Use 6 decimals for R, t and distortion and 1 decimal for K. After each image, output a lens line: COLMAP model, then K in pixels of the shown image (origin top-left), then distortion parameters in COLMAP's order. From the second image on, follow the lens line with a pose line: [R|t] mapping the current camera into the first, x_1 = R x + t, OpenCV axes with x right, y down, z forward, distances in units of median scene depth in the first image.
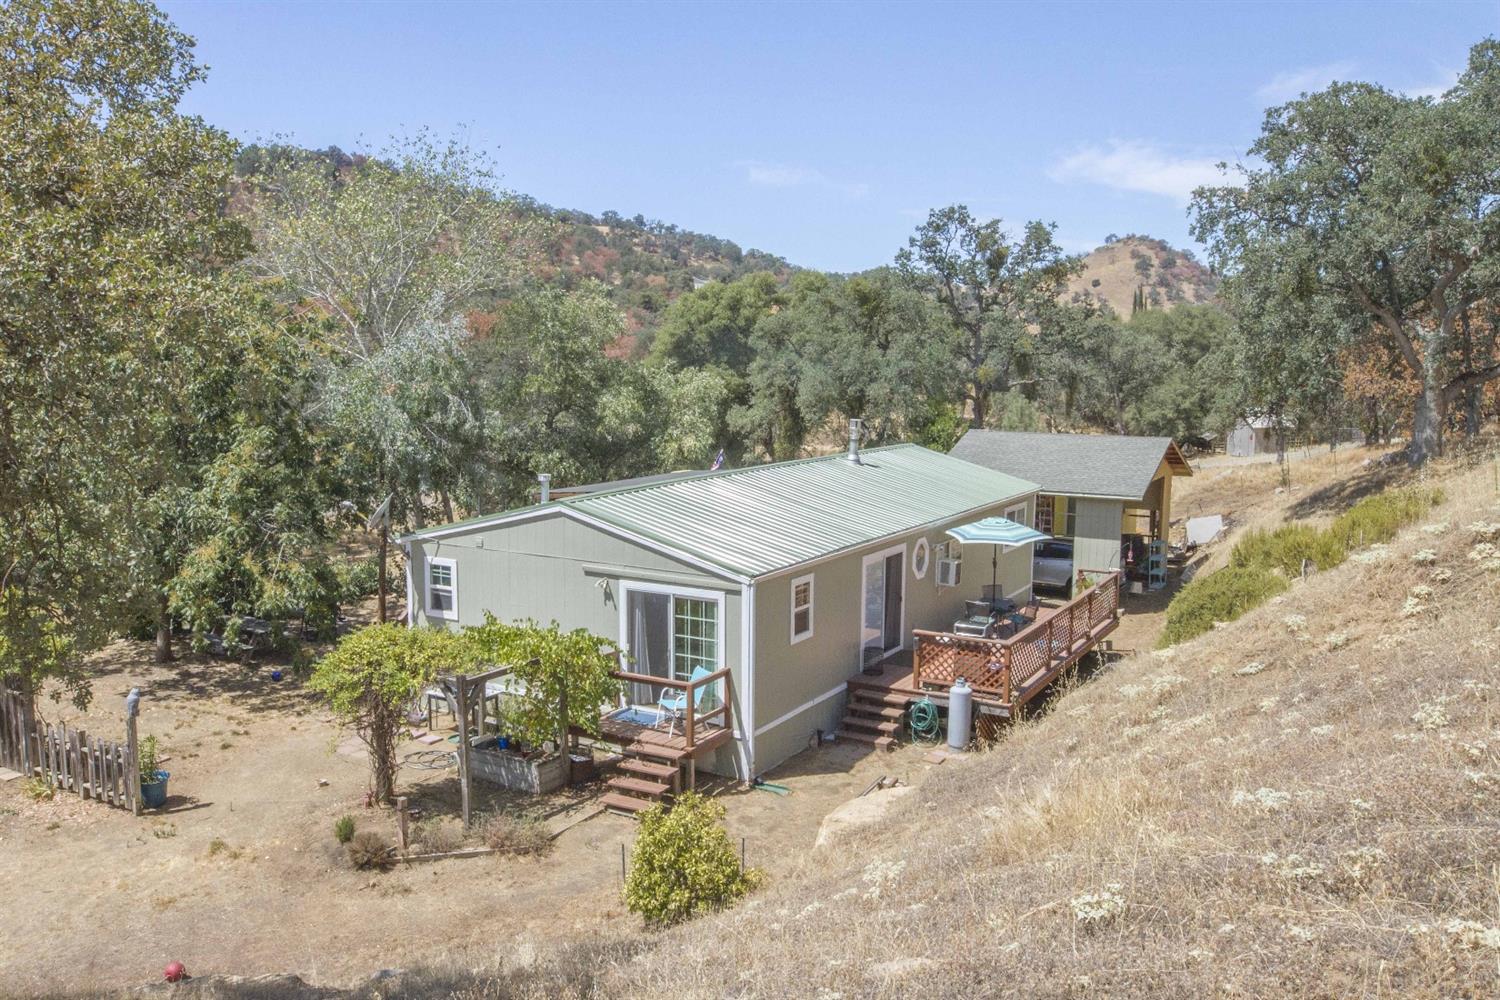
lens RADIAL K [[1228.2, 0, 746.5], [0, 1228.2, 505.6], [0, 0, 1]] dist [-0.038316, 0.015495]
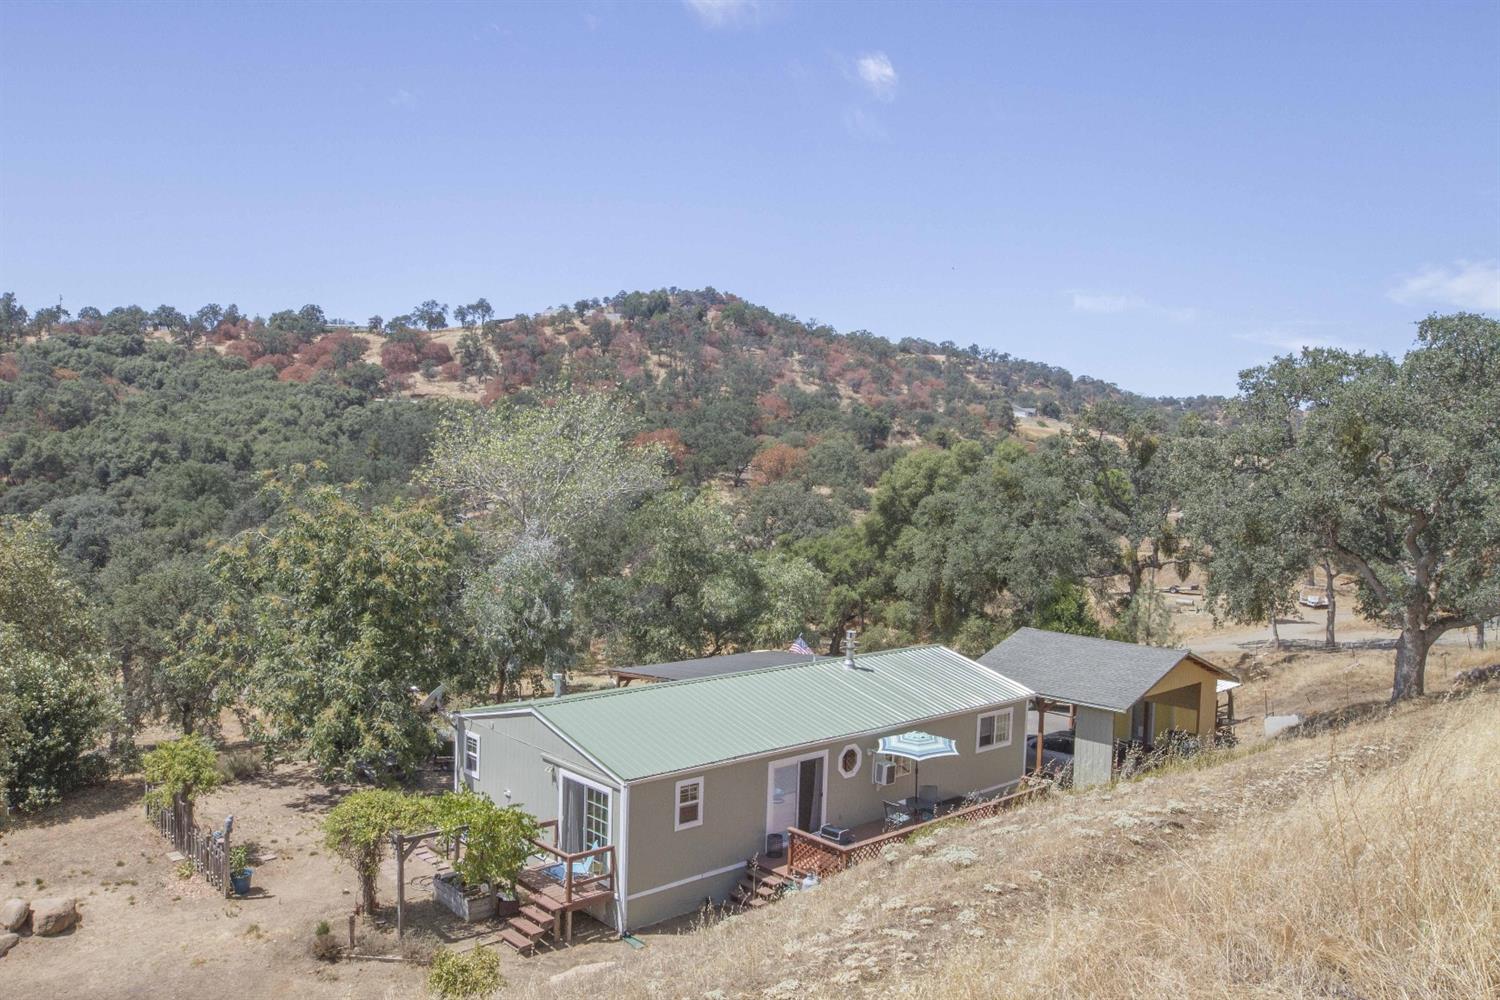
lens RADIAL K [[1168.4, 0, 753.0], [0, 1168.4, 492.0], [0, 0, 1]] dist [-0.042693, 0.008761]
pose [[0.951755, 0.030883, -0.305302, 0.446254], [-0.058359, 0.994981, -0.081283, -0.139694], [0.301259, 0.095178, 0.948780, -0.179458]]
